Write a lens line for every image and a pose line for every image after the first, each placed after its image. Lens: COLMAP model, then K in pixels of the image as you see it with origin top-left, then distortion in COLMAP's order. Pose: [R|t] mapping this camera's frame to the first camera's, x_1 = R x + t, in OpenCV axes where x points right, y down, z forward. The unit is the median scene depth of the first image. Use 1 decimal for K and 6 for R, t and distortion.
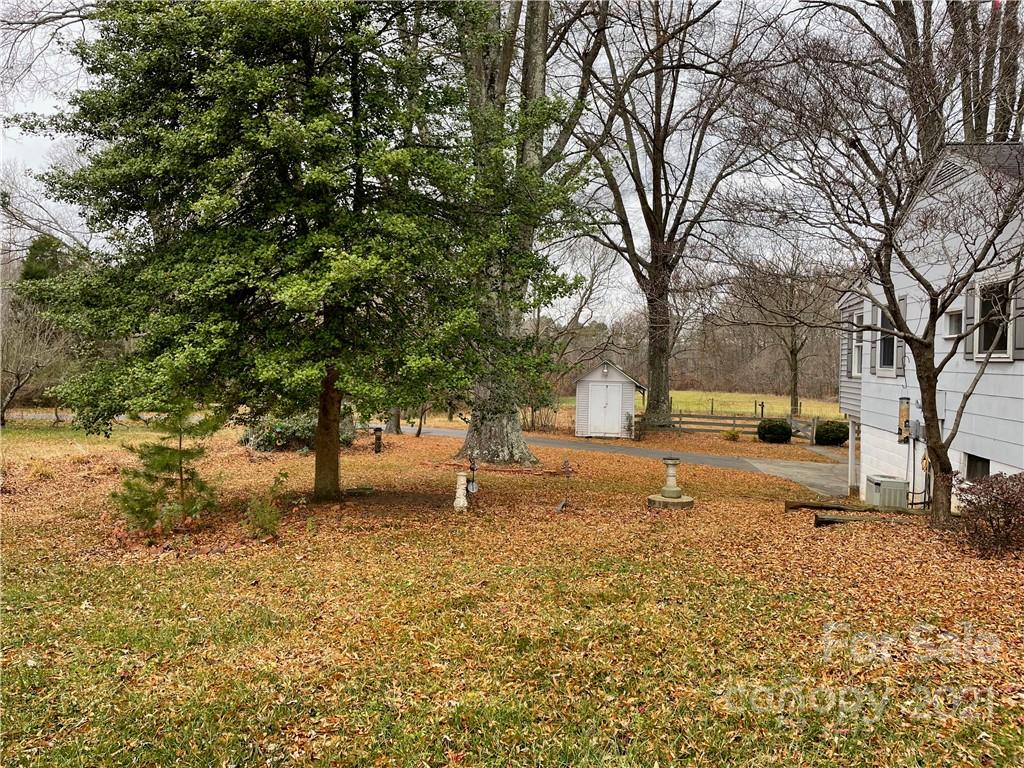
lens RADIAL K [[771.2, 0, 508.1], [0, 771.2, 377.9], [0, 0, 1]] dist [0.089759, -0.116886]
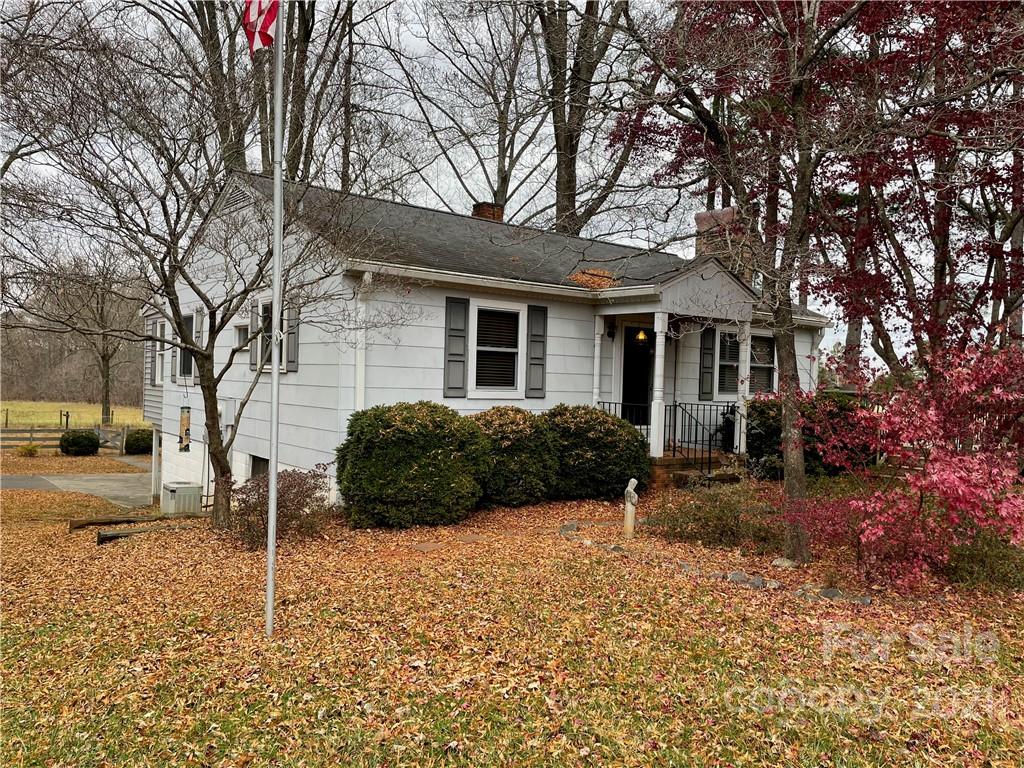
lens RADIAL K [[771.2, 0, 498.9], [0, 771.2, 380.4], [0, 0, 1]] dist [0.089759, -0.116886]
pose [[0.687944, 0.002551, 0.725759, 0.032041], [0.001304, 0.999988, -0.004750, -0.003244], [-0.725763, 0.004214, 0.687932, -0.007388]]
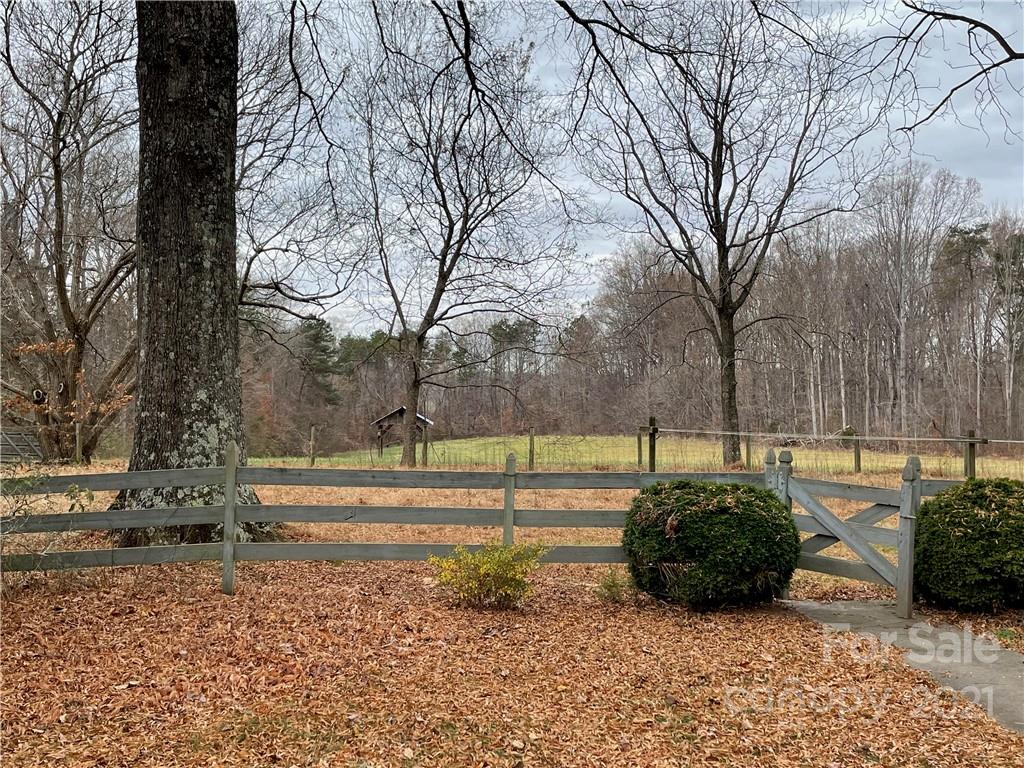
lens RADIAL K [[1115.9, 0, 520.8], [0, 1115.9, 374.7], [0, 0, 1]] dist [0.028476, 0.000000]
pose [[0.981379, -0.010064, 0.191816, 0.865106], [0.018390, 0.998962, -0.041674, 0.134287], [-0.191197, 0.044426, 0.980546, 2.607138]]
